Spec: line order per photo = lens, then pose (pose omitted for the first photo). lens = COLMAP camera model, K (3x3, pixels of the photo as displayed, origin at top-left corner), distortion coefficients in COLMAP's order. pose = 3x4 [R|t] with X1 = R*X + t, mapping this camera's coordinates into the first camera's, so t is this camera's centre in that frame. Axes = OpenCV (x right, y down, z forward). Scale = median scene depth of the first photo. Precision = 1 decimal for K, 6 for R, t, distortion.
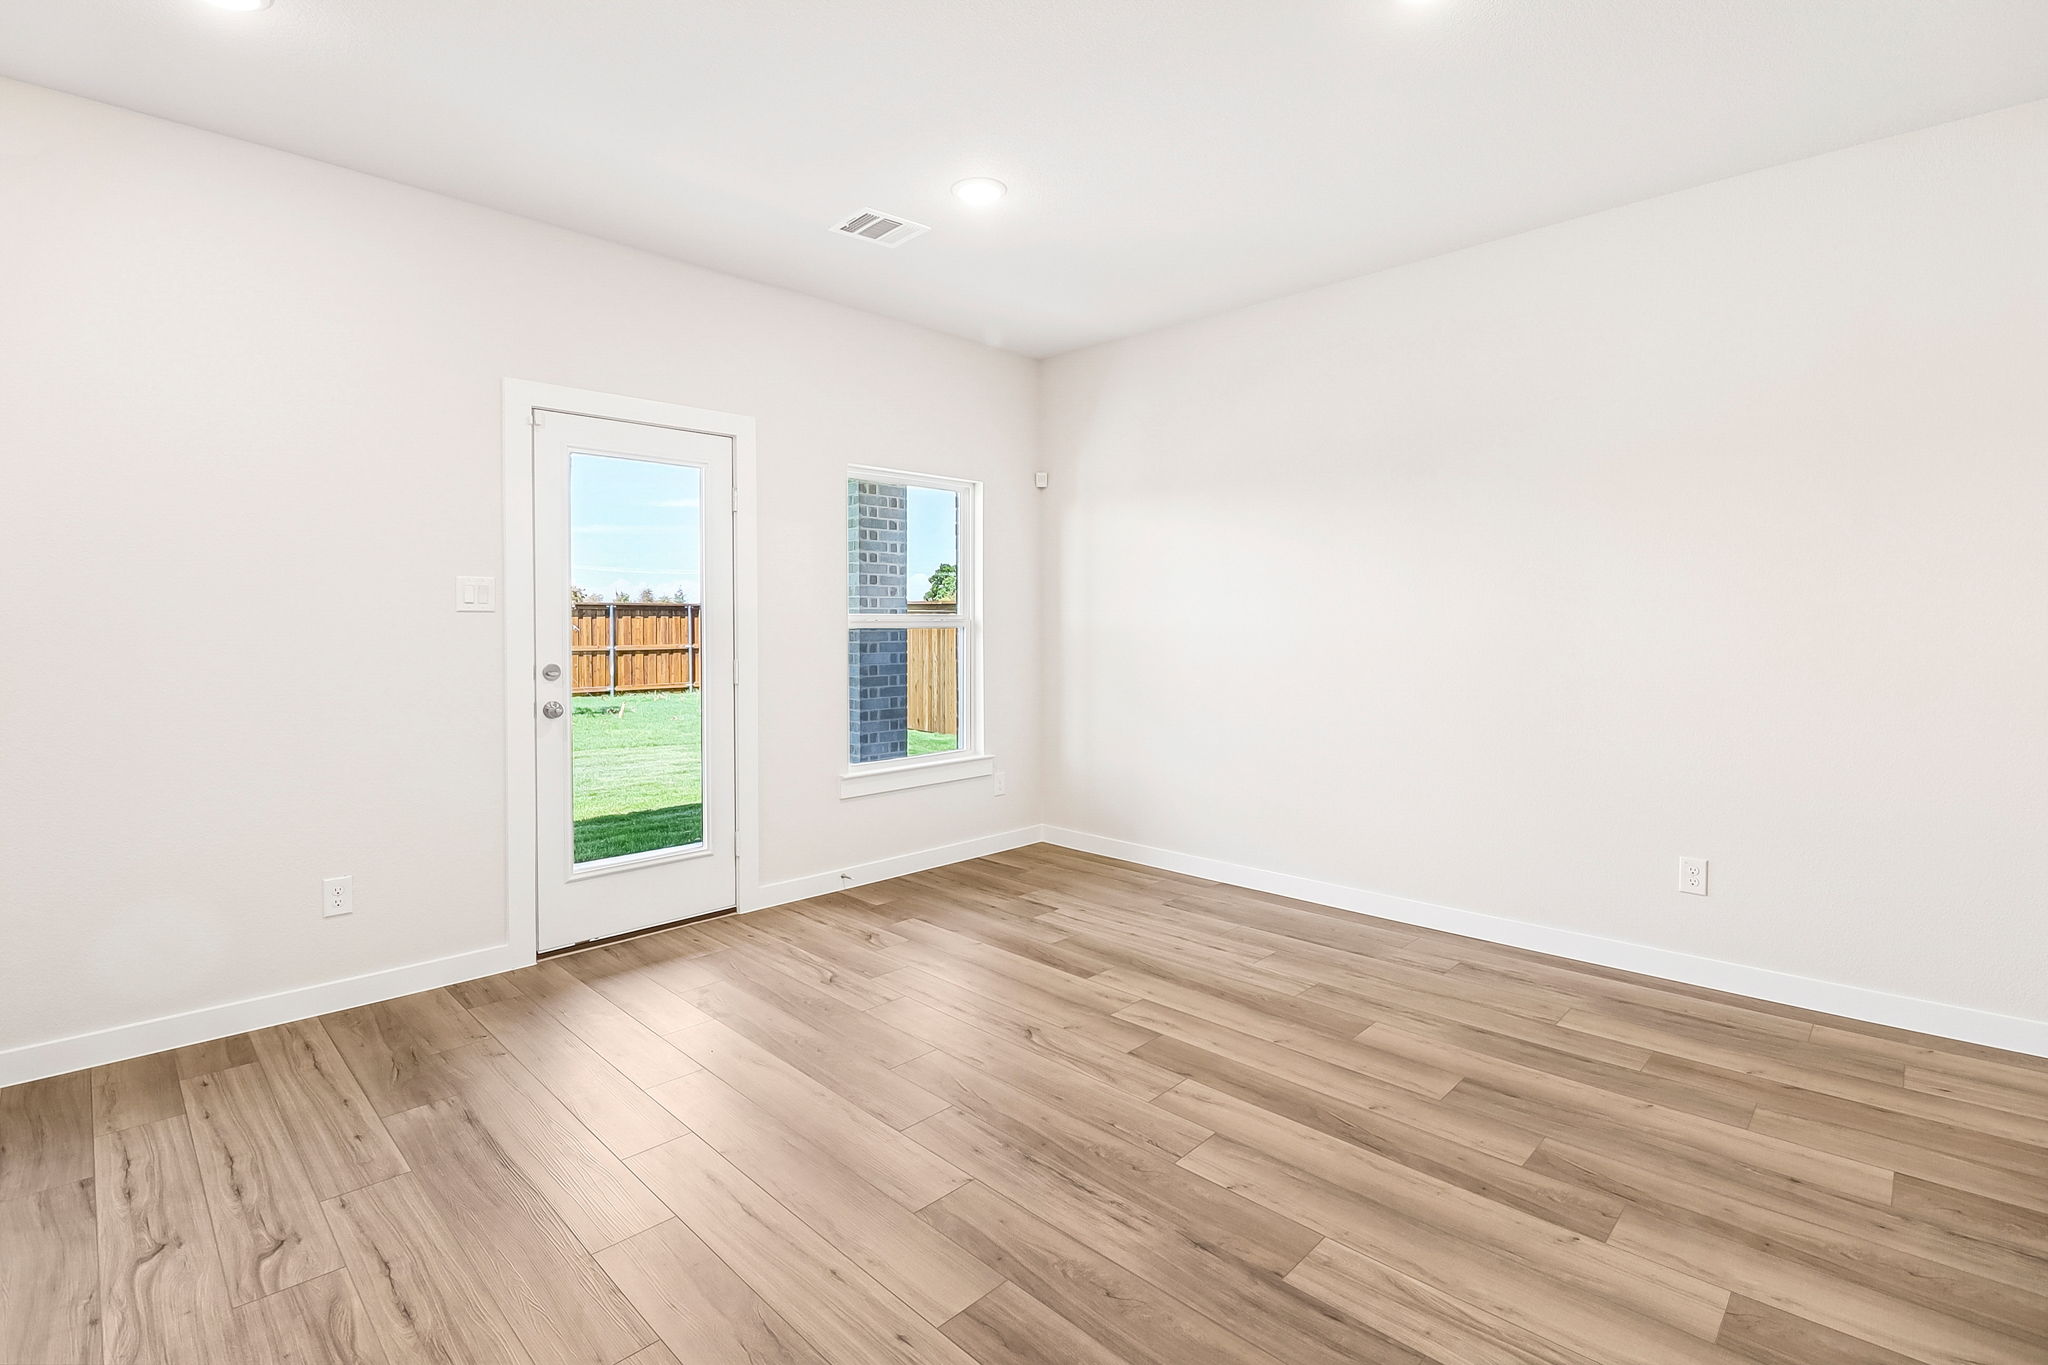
lens RADIAL K [[940.1, 0, 1013.0], [0, 940.1, 635.8], [0, 0, 1]] dist [-0.001252, -0.014522]
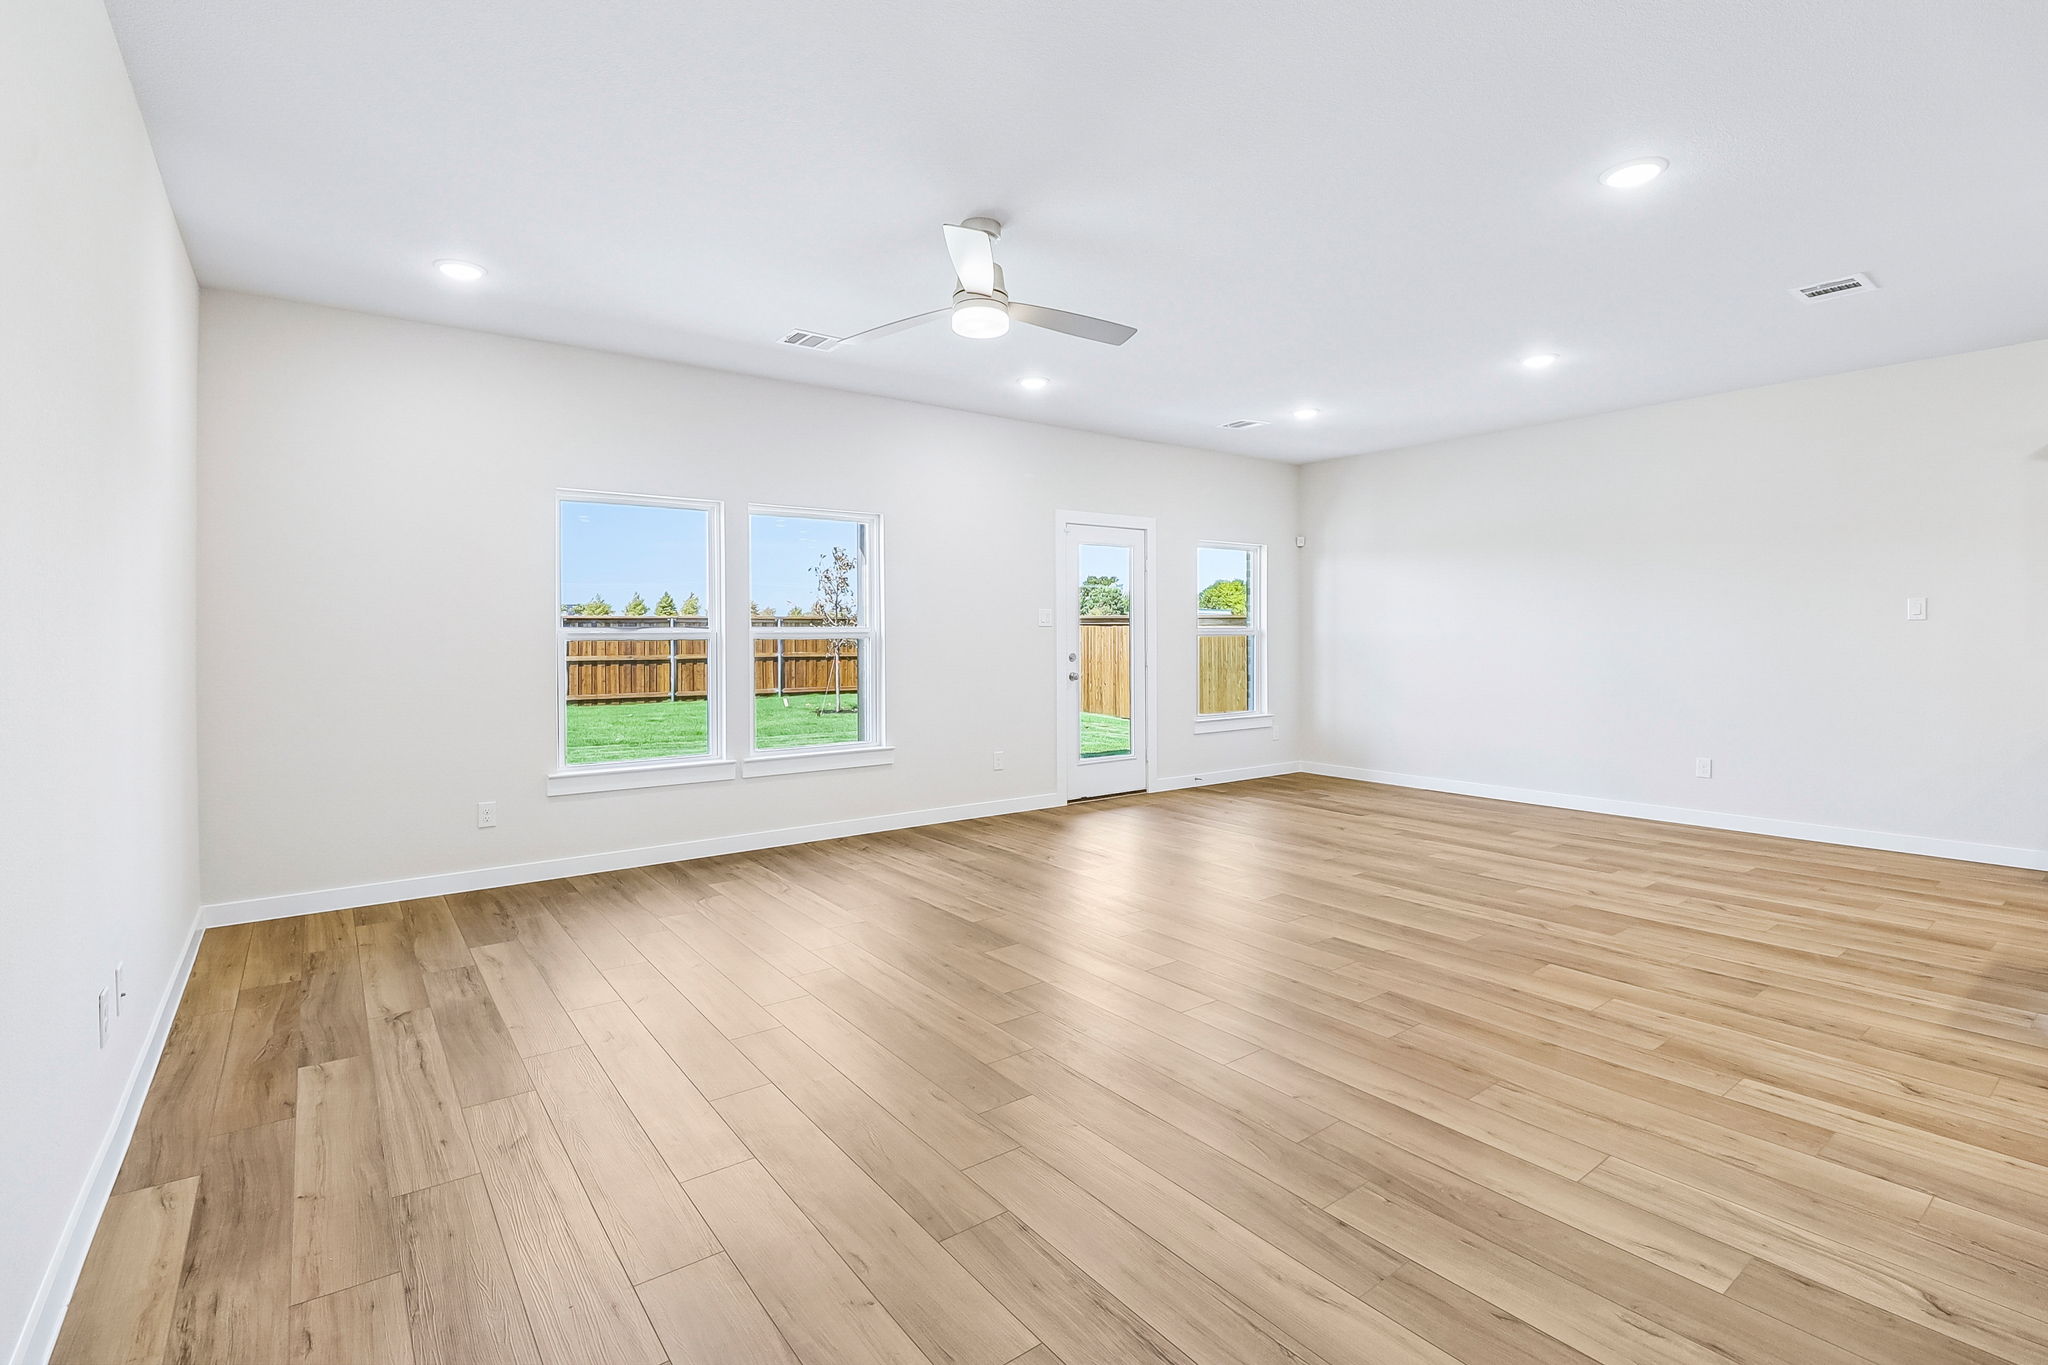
lens RADIAL K [[940.1, 0, 1013.0], [0, 940.1, 635.8], [0, 0, 1]] dist [-0.001252, -0.014522]
pose [[0.988384, -0.001177, -0.151972, -0.296666], [-0.000727, 0.999922, -0.012472, 0.017391], [0.151975, 0.012438, 0.988306, -0.905818]]
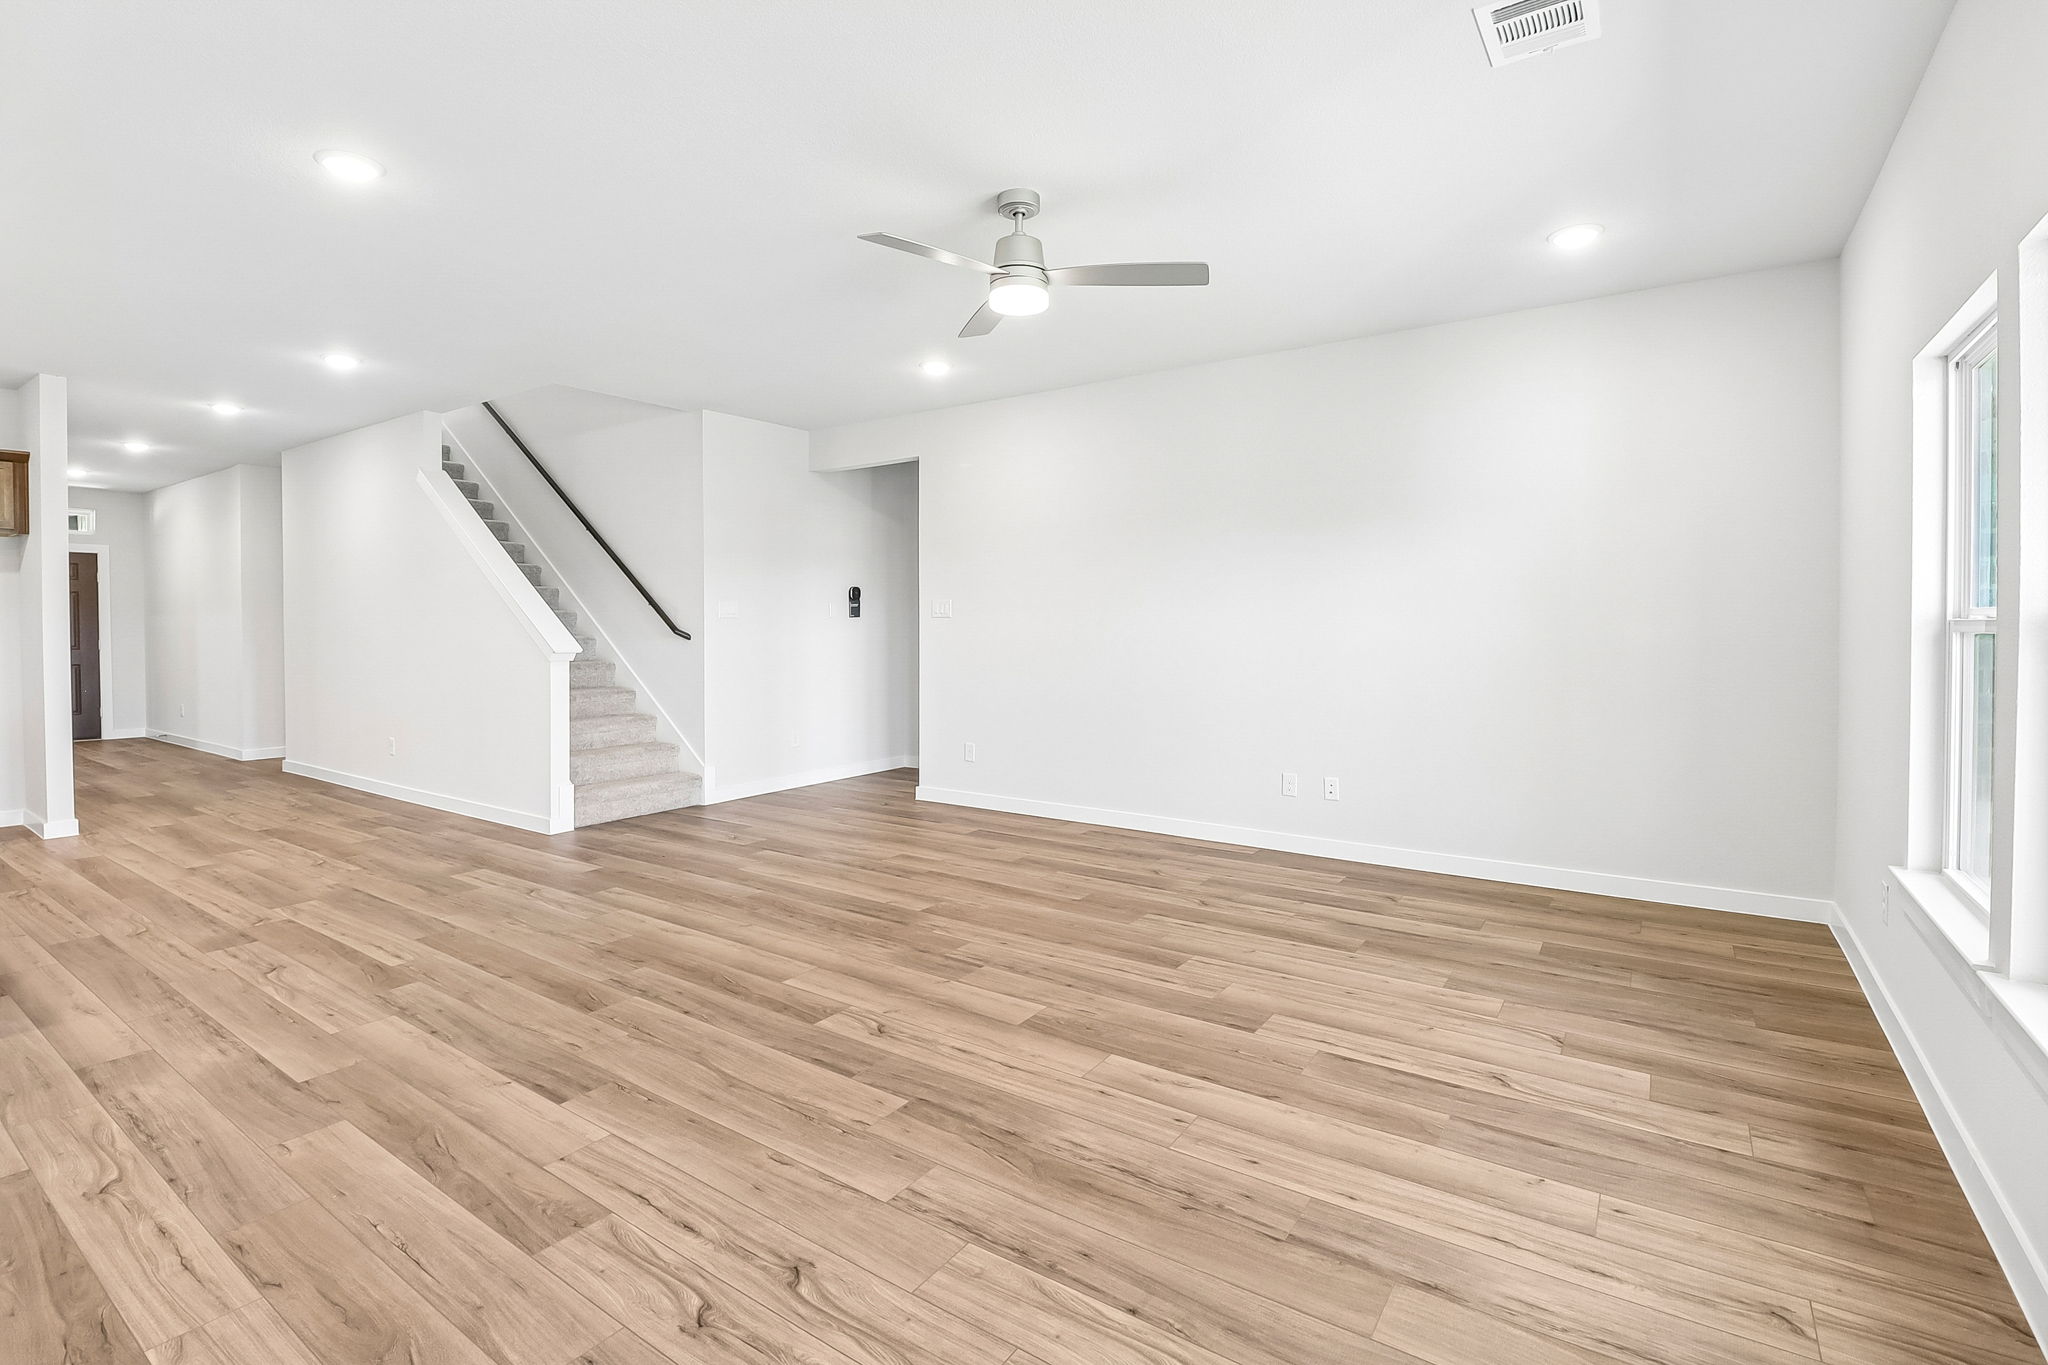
lens RADIAL K [[940.1, 0, 1013.0], [0, 940.1, 635.8], [0, 0, 1]] dist [-0.001252, -0.014522]
pose [[-0.984941, 0.006085, -0.172786, -0.307255], [0.001129, 0.999585, 0.028770, -0.012060], [0.172889, 0.028142, -0.984539, 0.871167]]
